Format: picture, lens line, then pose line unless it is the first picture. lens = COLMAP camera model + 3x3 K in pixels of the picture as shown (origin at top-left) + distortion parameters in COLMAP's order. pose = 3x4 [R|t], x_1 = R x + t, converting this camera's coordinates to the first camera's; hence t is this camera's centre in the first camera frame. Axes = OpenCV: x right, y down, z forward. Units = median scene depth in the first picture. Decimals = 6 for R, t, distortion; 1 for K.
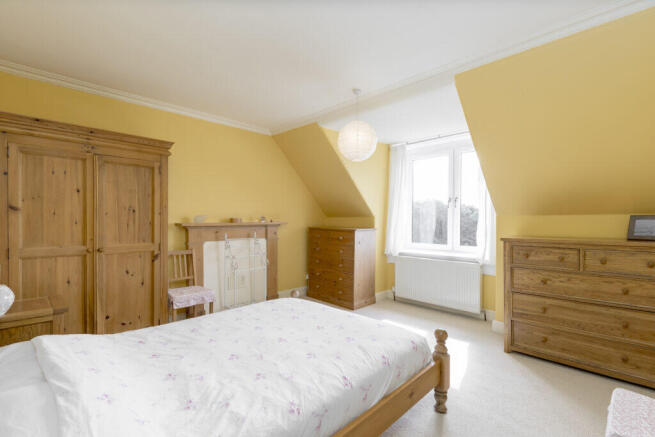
lens RADIAL K [[298.9, 0, 330.4], [0, 298.9, 221.1], [0, 0, 1]] dist [0.000911, 0.000167]
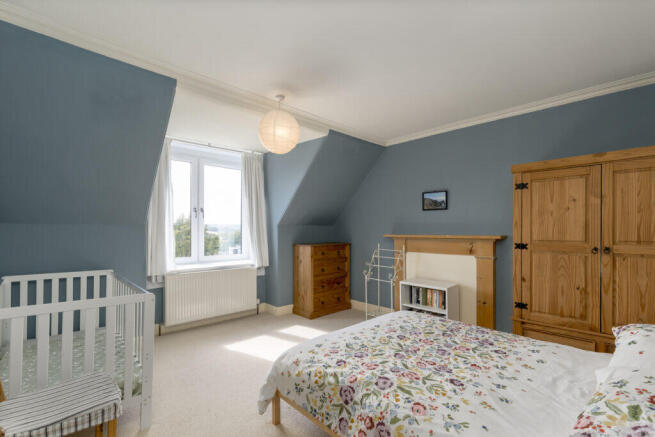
lens RADIAL K [[298.9, 0, 330.3], [0, 298.9, 220.2], [0, 0, 1]] dist [0.000911, 0.000167]
pose [[0.004818, 0.017714, 0.999831, -0.571321], [0.011678, 0.999774, -0.017769, -0.015030], [-0.999920, 0.011761, 0.004610, 0.565533]]
